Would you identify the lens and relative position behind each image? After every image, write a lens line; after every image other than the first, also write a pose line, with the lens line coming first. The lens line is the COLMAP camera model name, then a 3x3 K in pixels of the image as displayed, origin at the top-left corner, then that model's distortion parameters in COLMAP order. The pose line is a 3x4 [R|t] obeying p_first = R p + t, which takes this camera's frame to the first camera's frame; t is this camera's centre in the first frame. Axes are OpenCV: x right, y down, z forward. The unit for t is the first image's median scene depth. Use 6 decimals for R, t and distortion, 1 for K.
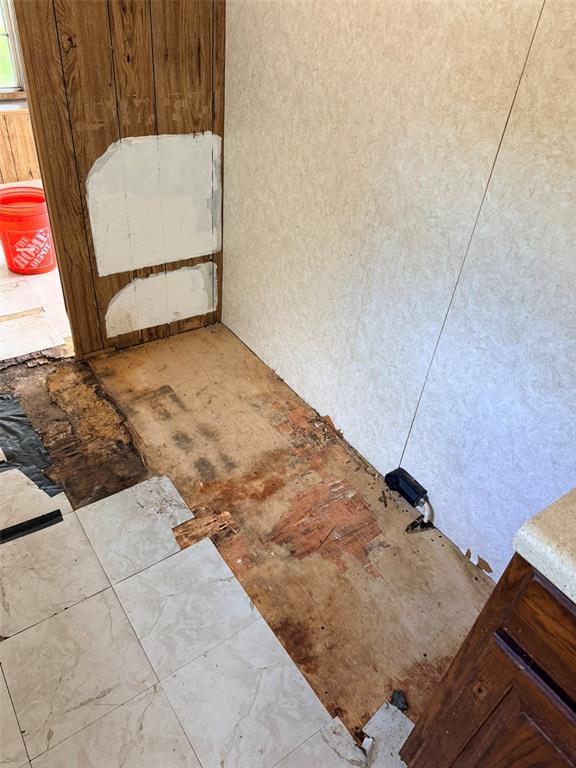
lens RADIAL K [[538.8, 0, 288.8], [0, 538.8, 382.7], [0, 0, 1]] dist [0.058120, -0.071673]
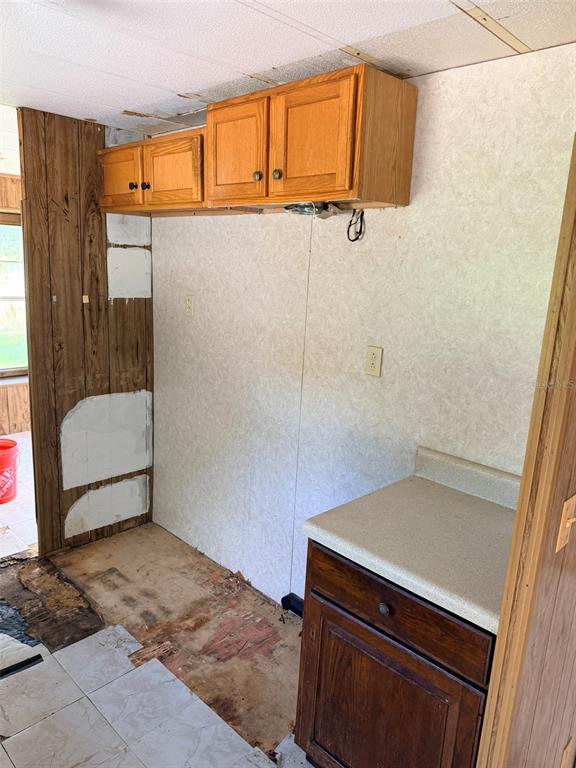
lens RADIAL K [[538.8, 0, 282.6], [0, 538.8, 390.0], [0, 0, 1]] dist [0.058120, -0.071673]
pose [[0.984595, -0.072618, 0.159056, -0.002646], [0.131913, 0.905591, -0.403118, 0.251676], [-0.114766, 0.417889, 0.901220, -0.511935]]
